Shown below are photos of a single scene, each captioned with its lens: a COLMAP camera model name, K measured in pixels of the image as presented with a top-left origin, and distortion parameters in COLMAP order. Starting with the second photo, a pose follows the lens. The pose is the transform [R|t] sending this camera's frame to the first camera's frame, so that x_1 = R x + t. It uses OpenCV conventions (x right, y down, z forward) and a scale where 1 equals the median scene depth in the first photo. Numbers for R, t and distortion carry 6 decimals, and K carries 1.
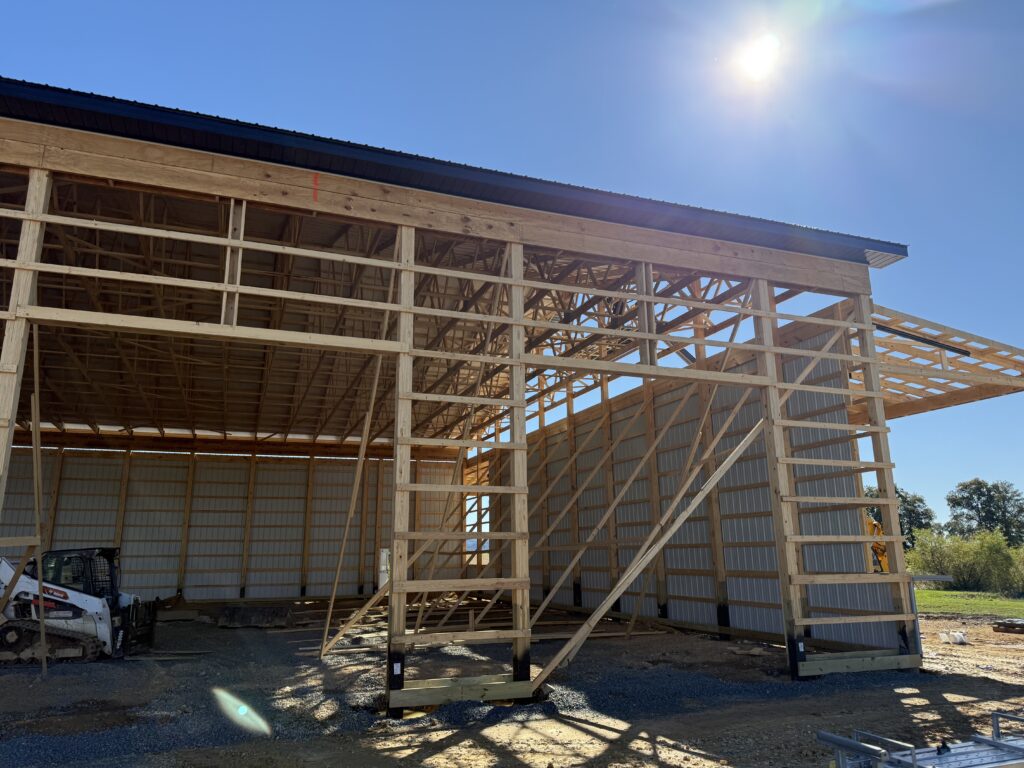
lens RADIAL K [[723.4, 0, 507.9], [0, 723.4, 375.8], [0, 0, 1]] dist [0.032893, -0.043064]
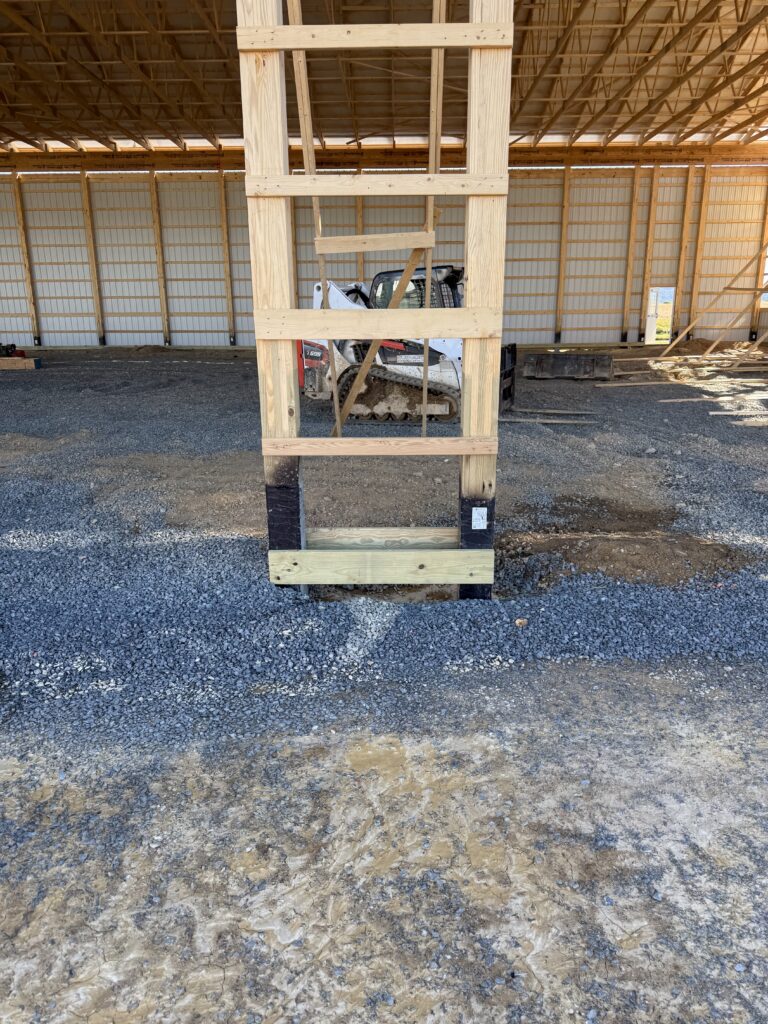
lens RADIAL K [[723.4, 0, 387.1], [0, 723.4, 512.0], [0, 0, 1]] dist [0.032893, -0.043064]
pose [[0.933549, 0.098055, -0.344776, -0.152740], [0.086330, 0.872039, 0.481763, 0.043670], [0.347898, -0.479514, 0.805626, 0.132162]]
